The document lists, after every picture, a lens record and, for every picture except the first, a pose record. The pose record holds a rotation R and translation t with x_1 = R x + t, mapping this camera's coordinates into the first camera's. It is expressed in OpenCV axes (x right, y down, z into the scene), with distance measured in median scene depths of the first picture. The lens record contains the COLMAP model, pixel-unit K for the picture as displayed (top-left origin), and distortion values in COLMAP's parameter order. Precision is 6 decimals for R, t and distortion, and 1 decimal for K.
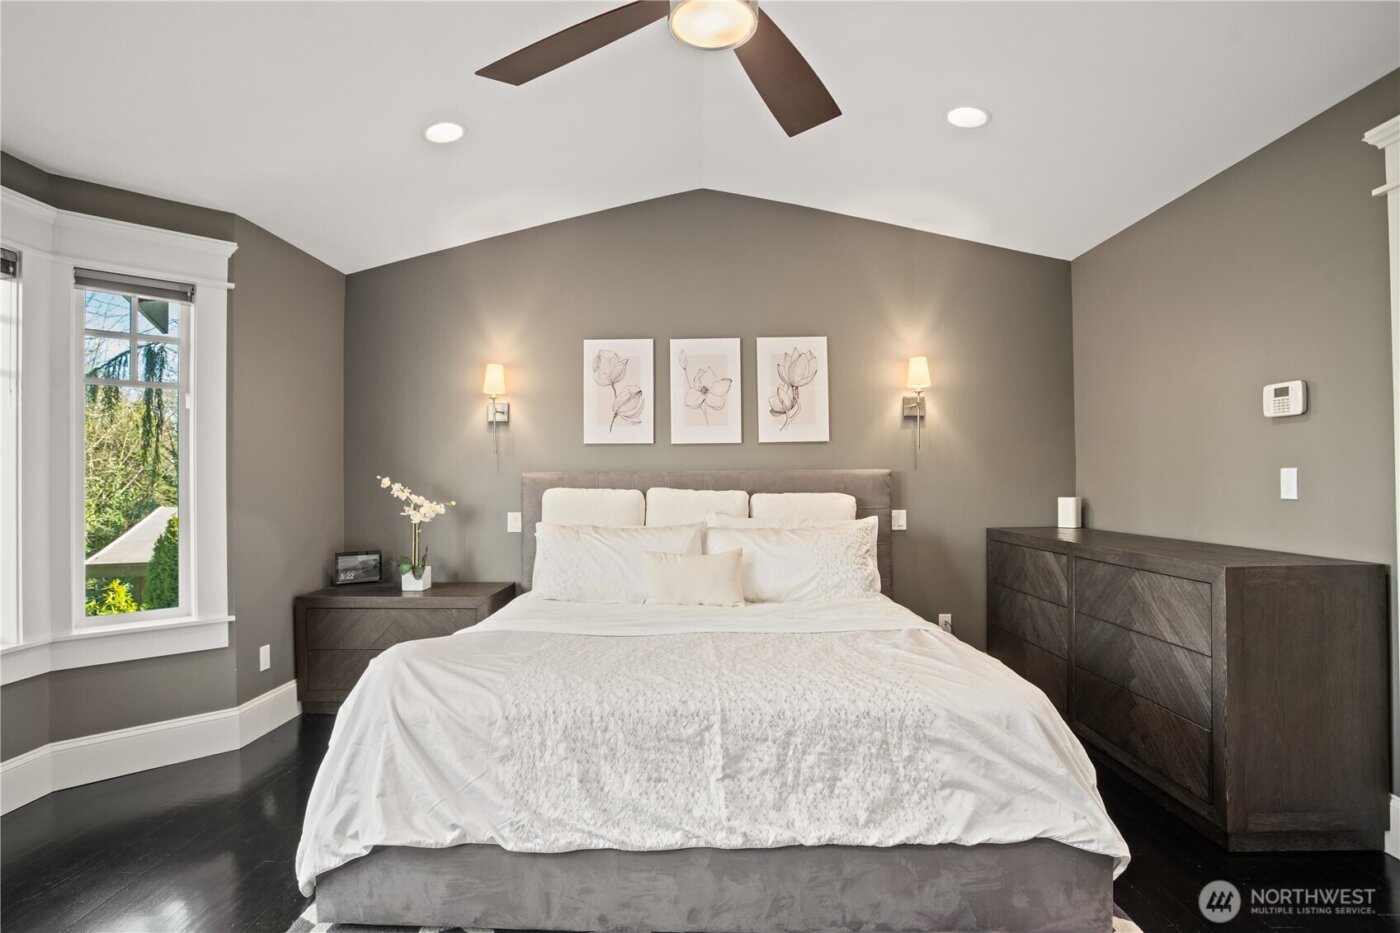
lens RADIAL K [[709.8, 0, 687.6], [0, 709.8, 474.6], [0, 0, 1]] dist [-0.076721, 0.035661]
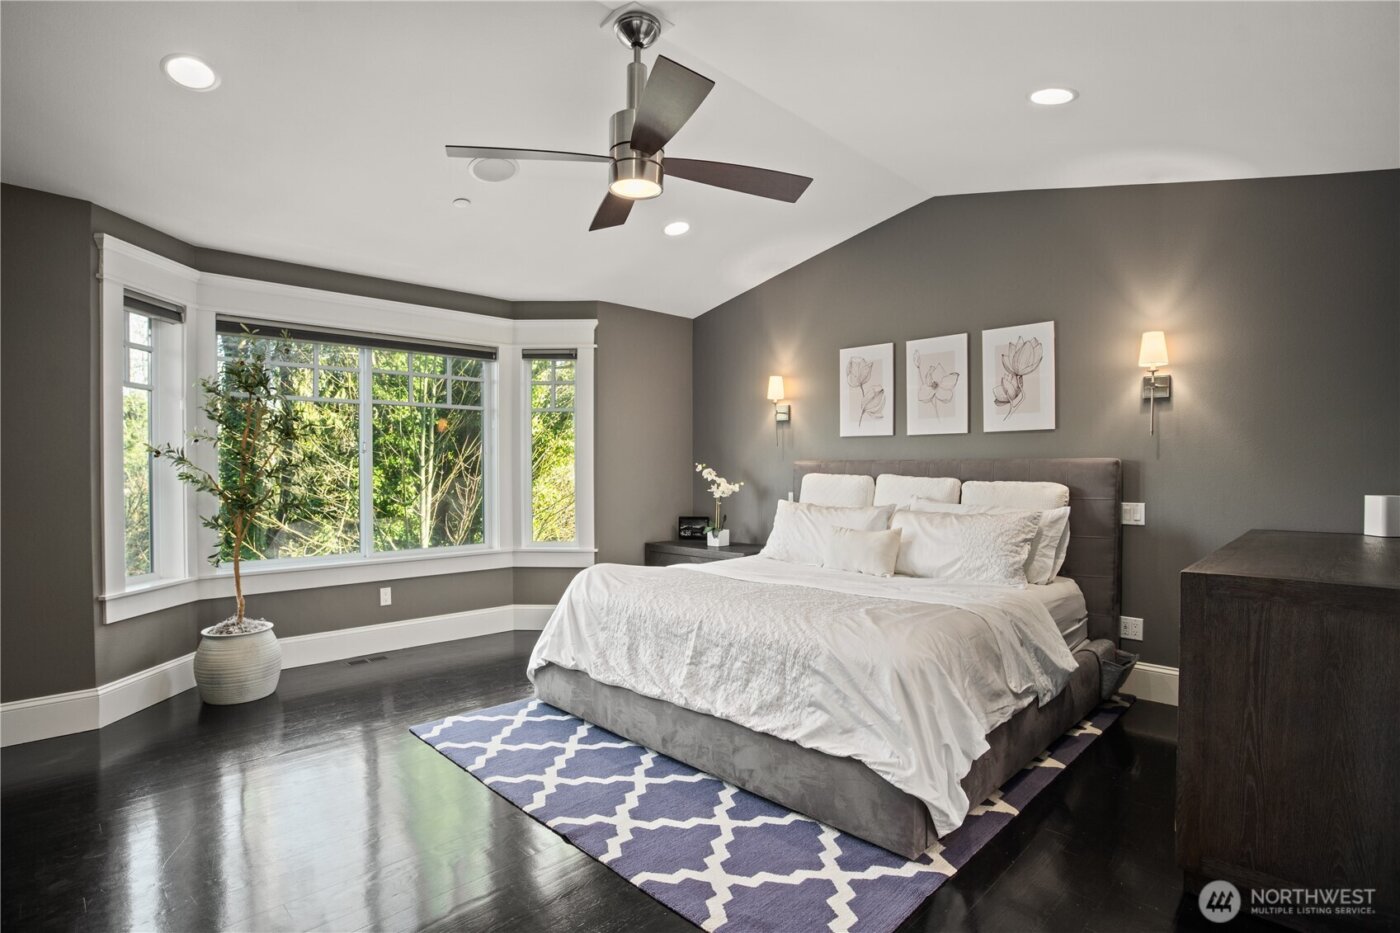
lens RADIAL K [[712.4, 0, 676.4], [0, 712.4, 489.5], [0, 0, 1]] dist [-0.077667, 0.042065]
pose [[0.709627, 0.028879, -0.703986, 0.540445], [0.001023, 0.999116, 0.042017, -0.005502], [0.704577, -0.030536, 0.708970, -0.051779]]
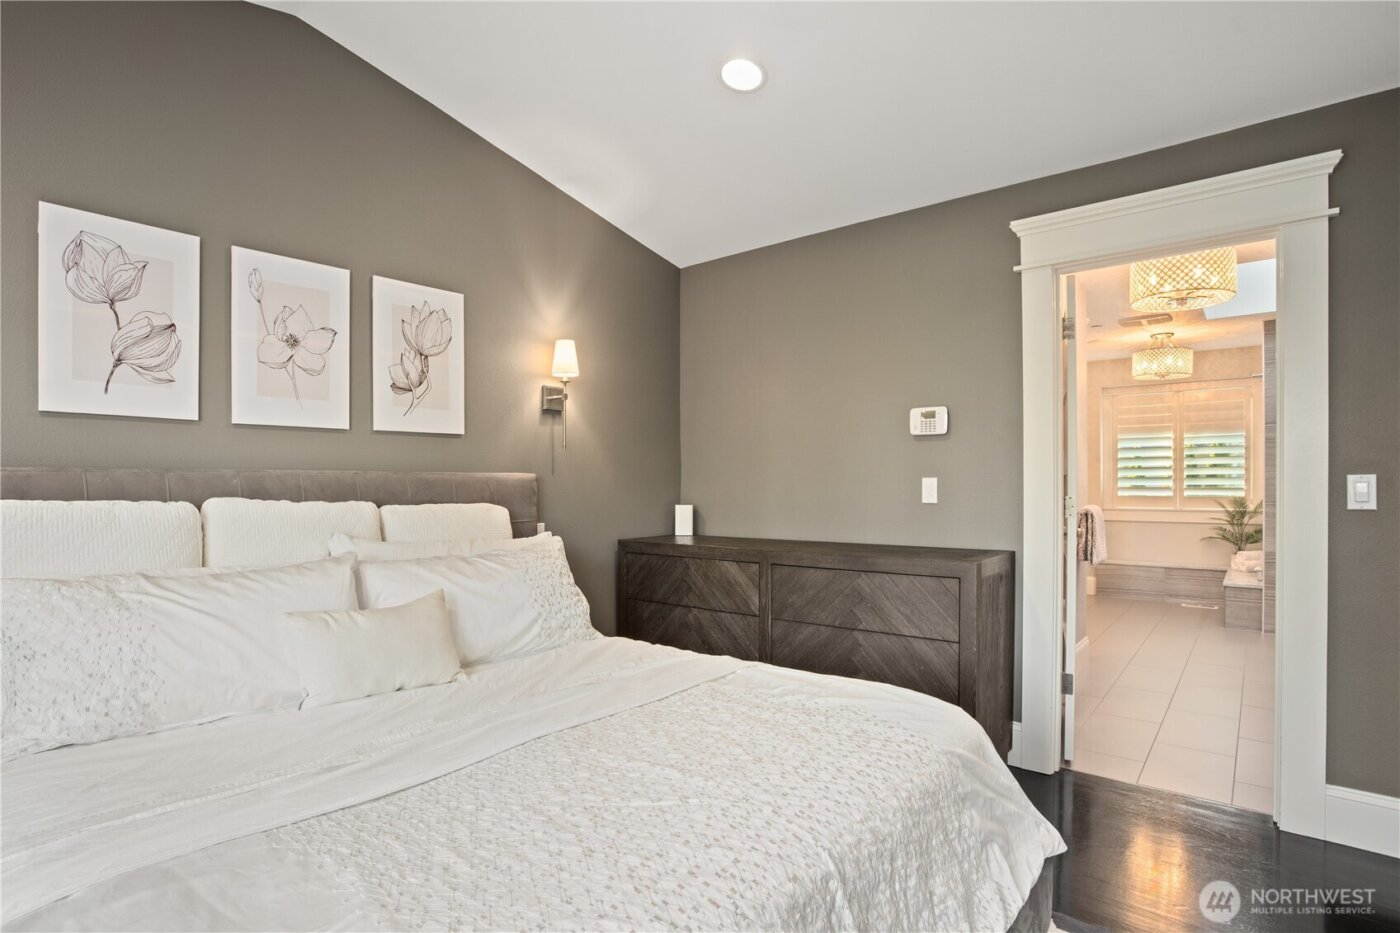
lens RADIAL K [[712.4, 0, 676.4], [0, 712.4, 489.5], [0, 0, 1]] dist [-0.077667, 0.042065]
pose [[0.629176, 0.001890, 0.777261, -0.255793], [-0.008418, 0.999955, 0.004383, 0.006477], [-0.777217, -0.009301, 0.629163, 0.374342]]
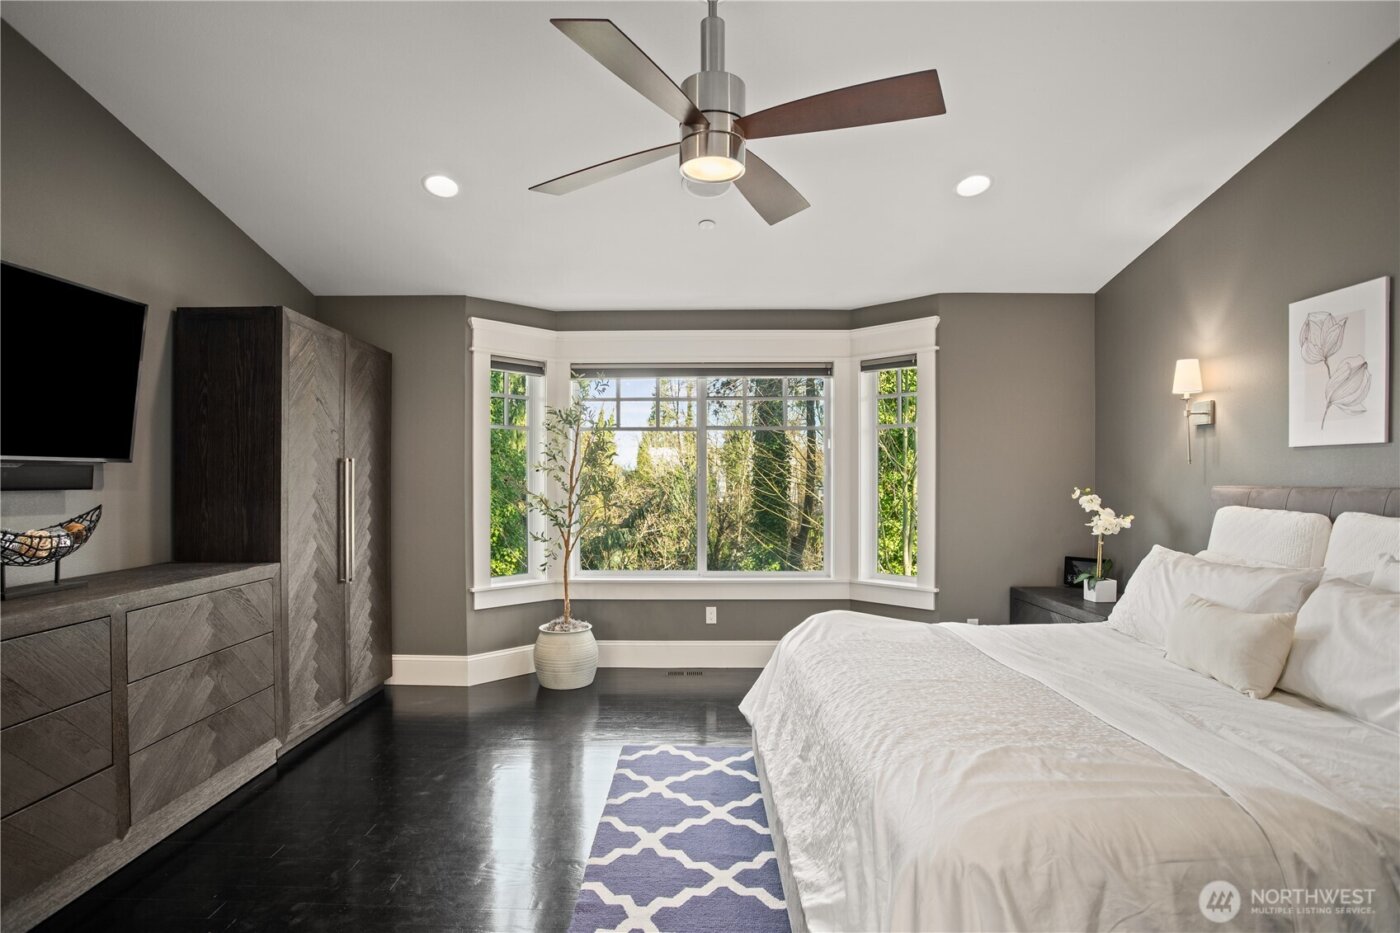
lens RADIAL K [[712.4, 0, 676.4], [0, 712.4, 489.5], [0, 0, 1]] dist [-0.077667, 0.042065]
pose [[0.001479, 0.021236, -0.999773, 0.604680], [0.010463, 0.999719, 0.021250, -0.023128], [0.999944, -0.010492, 0.001256, 0.391865]]
